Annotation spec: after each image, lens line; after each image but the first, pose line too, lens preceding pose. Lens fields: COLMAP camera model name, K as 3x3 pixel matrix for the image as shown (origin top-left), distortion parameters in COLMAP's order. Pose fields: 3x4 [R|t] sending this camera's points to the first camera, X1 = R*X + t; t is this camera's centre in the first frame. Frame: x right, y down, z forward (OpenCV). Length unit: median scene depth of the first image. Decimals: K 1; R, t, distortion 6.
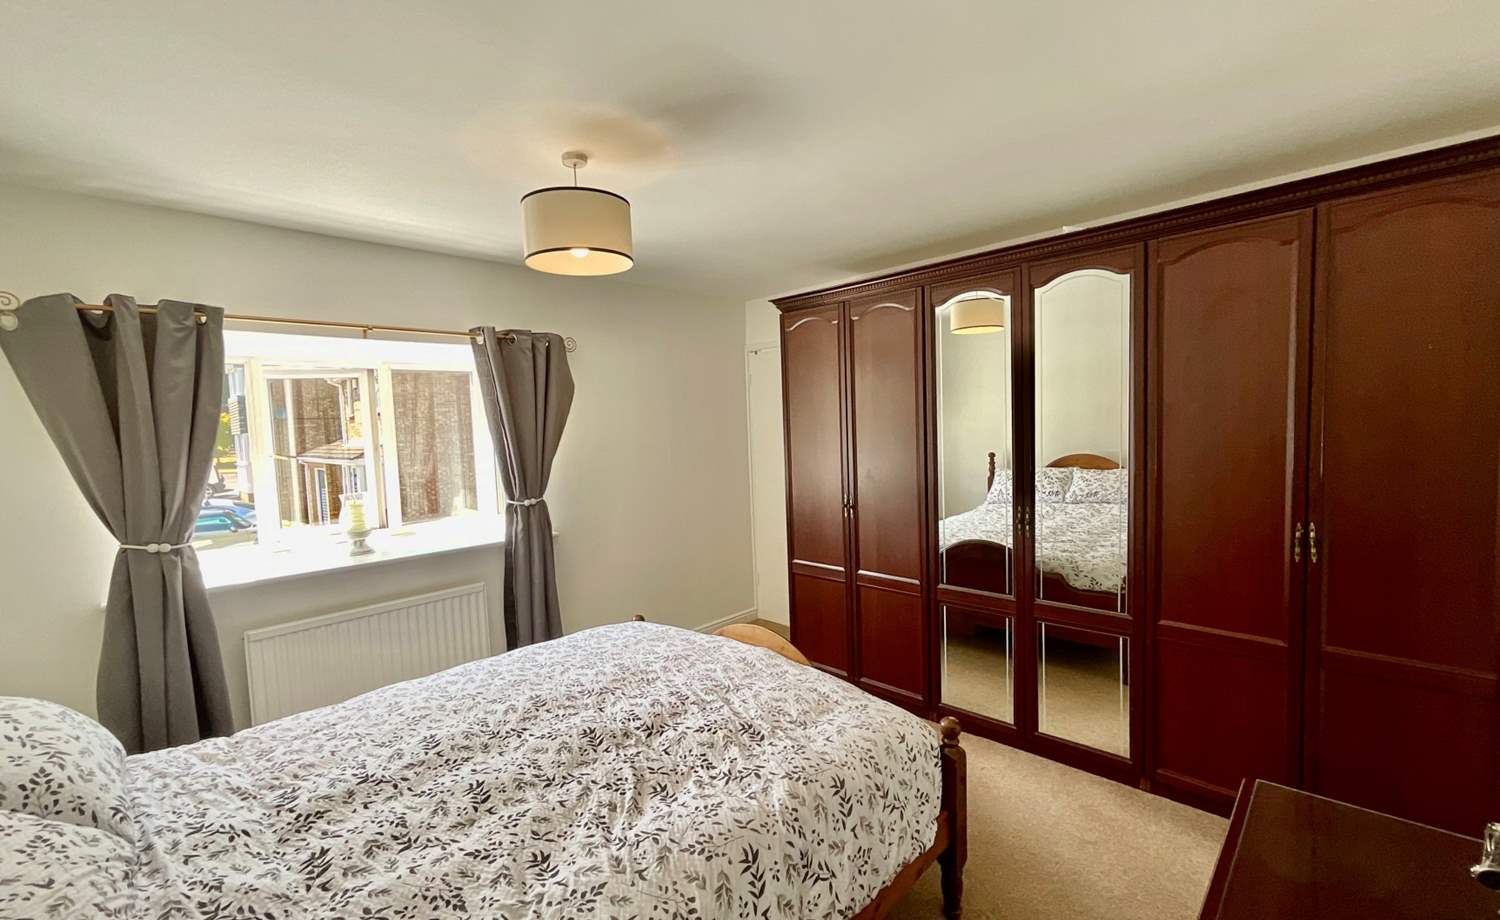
lens RADIAL K [[616.5, 0, 735.0], [0, 616.5, 458.6], [0, 0, 1]] dist [-0.000468, 0.000094]
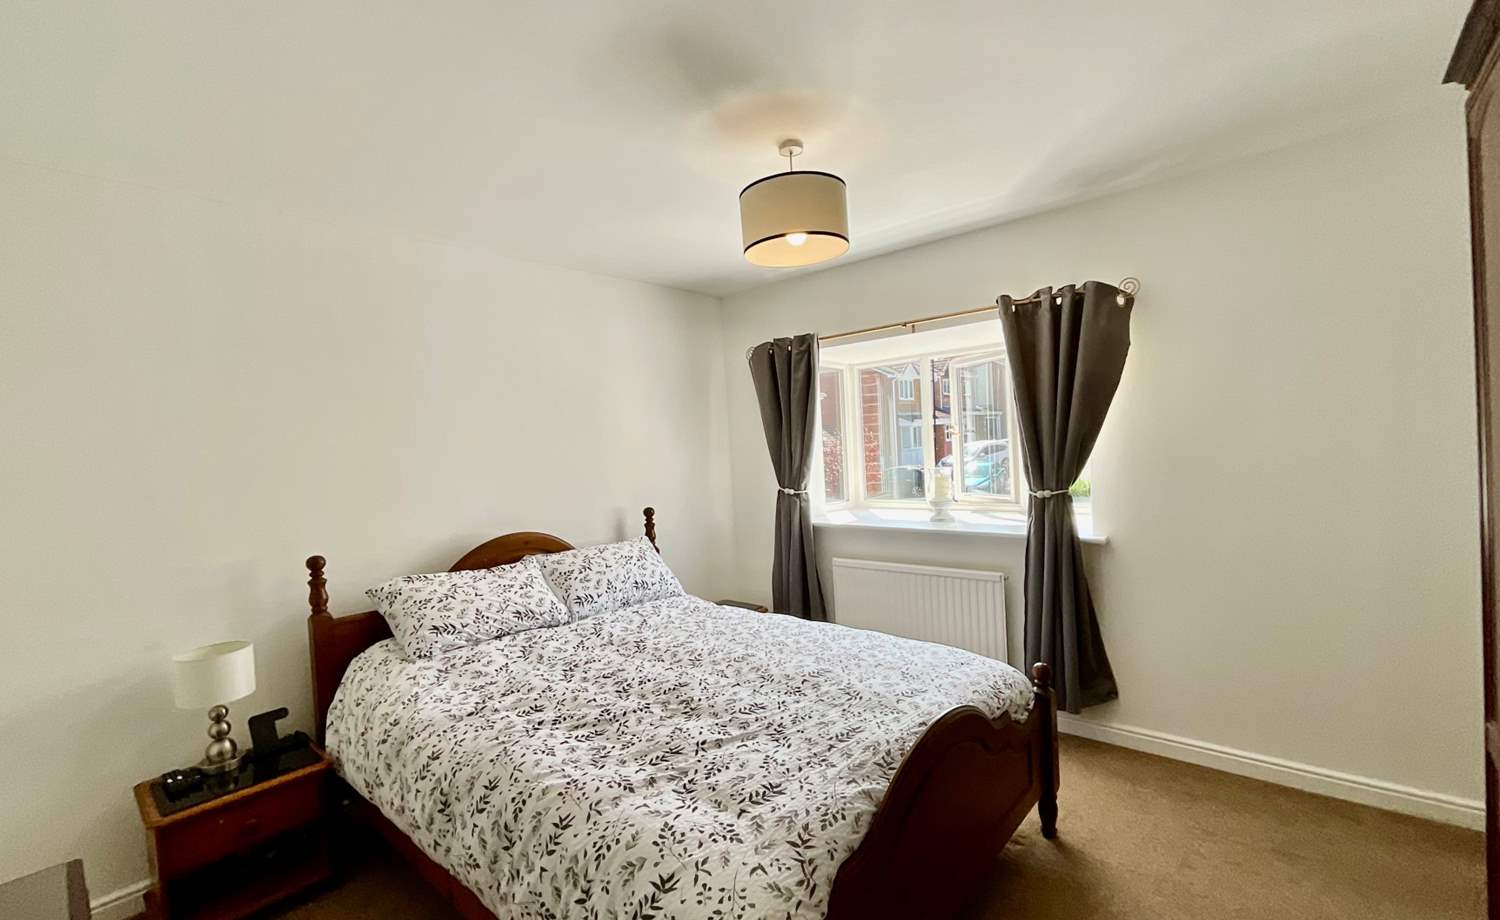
lens RADIAL K [[616.5, 0, 735.0], [0, 616.5, 458.6], [0, 0, 1]] dist [-0.000468, 0.000094]
pose [[0.081985, 0.062807, -0.994653, 0.741554], [0.001100, 0.998006, 0.063110, -0.048960], [0.996633, -0.006269, 0.081752, 0.820948]]
